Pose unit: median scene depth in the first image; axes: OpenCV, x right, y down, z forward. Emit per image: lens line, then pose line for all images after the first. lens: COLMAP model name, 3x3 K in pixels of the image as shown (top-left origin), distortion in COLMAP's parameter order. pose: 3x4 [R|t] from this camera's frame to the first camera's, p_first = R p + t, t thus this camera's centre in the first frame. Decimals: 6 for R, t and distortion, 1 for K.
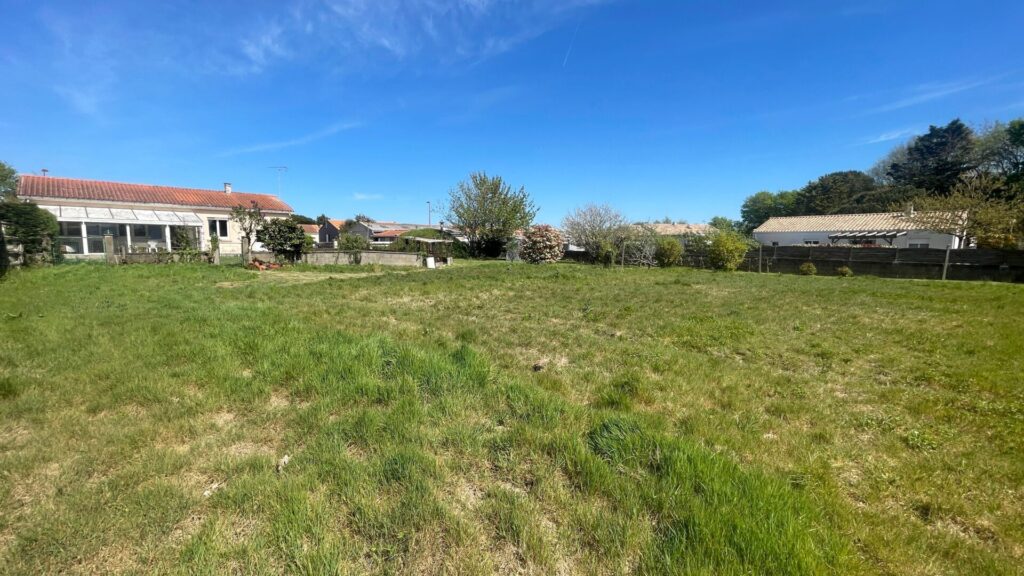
lens RADIAL K [[410.2, 0, 508.5], [0, 410.2, 284.3], [0, 0, 1]] dist [0.016971, 0.000036]
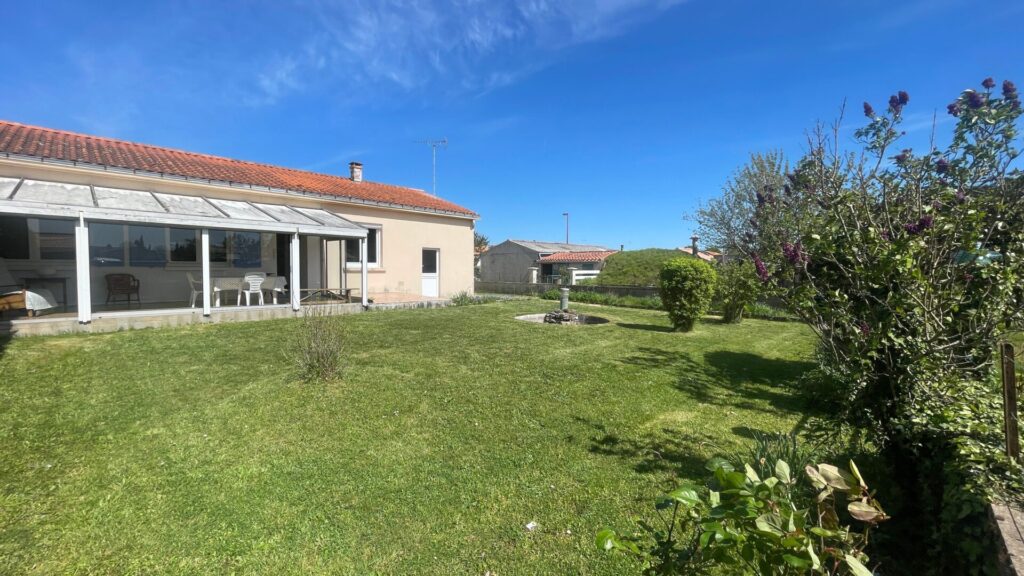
lens RADIAL K [[410.2, 0, 508.5], [0, 410.2, 284.3], [0, 0, 1]] dist [0.016971, 0.000036]
pose [[0.999944, -0.000132, -0.010562, -0.627034], [-0.000509, 0.998157, -0.060677, -0.072631], [0.010550, 0.060679, 0.998102, 0.627090]]
